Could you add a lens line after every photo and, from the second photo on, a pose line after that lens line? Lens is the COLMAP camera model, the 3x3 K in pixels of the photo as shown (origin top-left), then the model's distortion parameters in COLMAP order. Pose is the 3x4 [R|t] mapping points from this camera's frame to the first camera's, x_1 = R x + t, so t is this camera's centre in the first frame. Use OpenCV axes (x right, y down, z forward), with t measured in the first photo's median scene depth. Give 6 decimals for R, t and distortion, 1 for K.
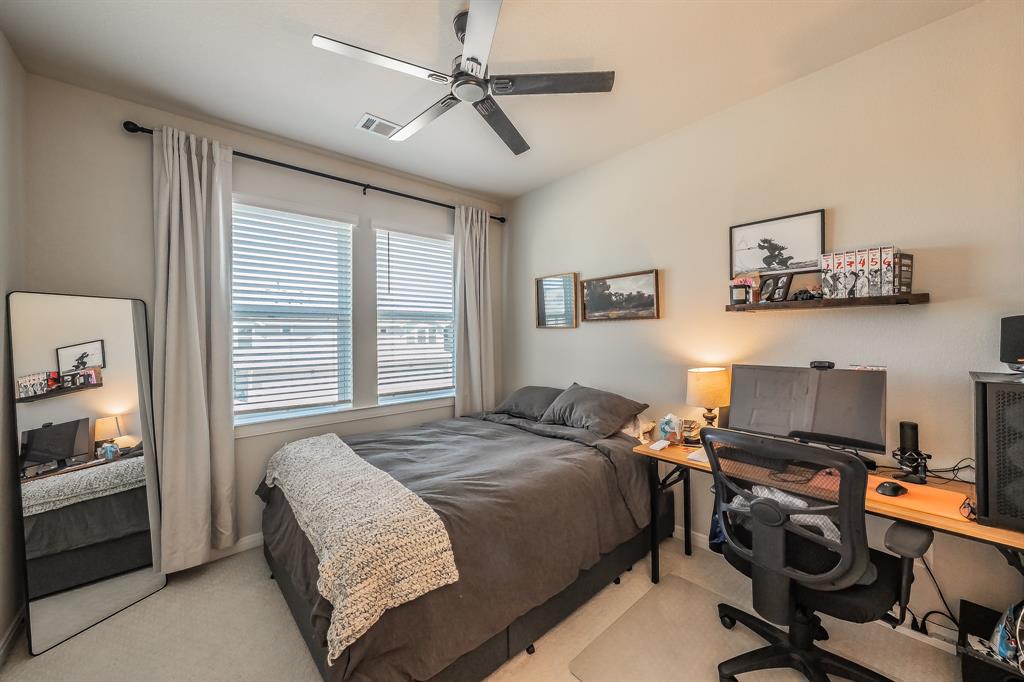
lens RADIAL K [[365.5, 0, 508.9], [0, 365.5, 335.8], [0, 0, 1]] dist [0.000820, 0.000149]
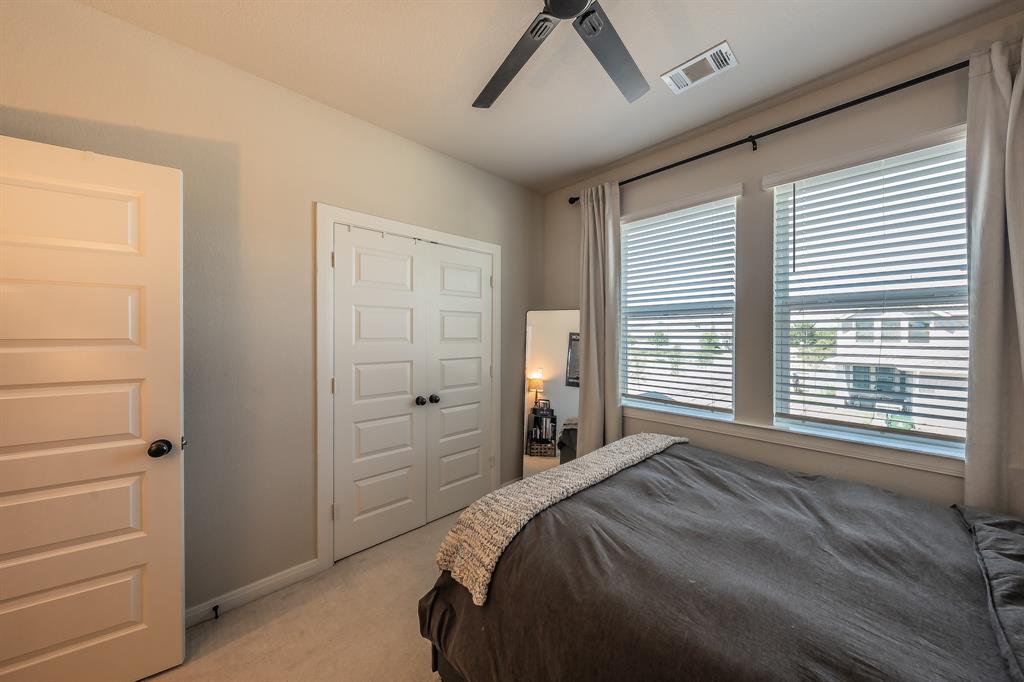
lens RADIAL K [[345.9, 0, 517.6], [0, 345.9, 335.7], [0, 0, 1]] dist [-0.002529, 0.000022]
pose [[0.059099, 0.016693, -0.998113, 0.316985], [0.001954, 0.999856, 0.016837, -0.008082], [0.998250, -0.002945, 0.059058, 0.466283]]
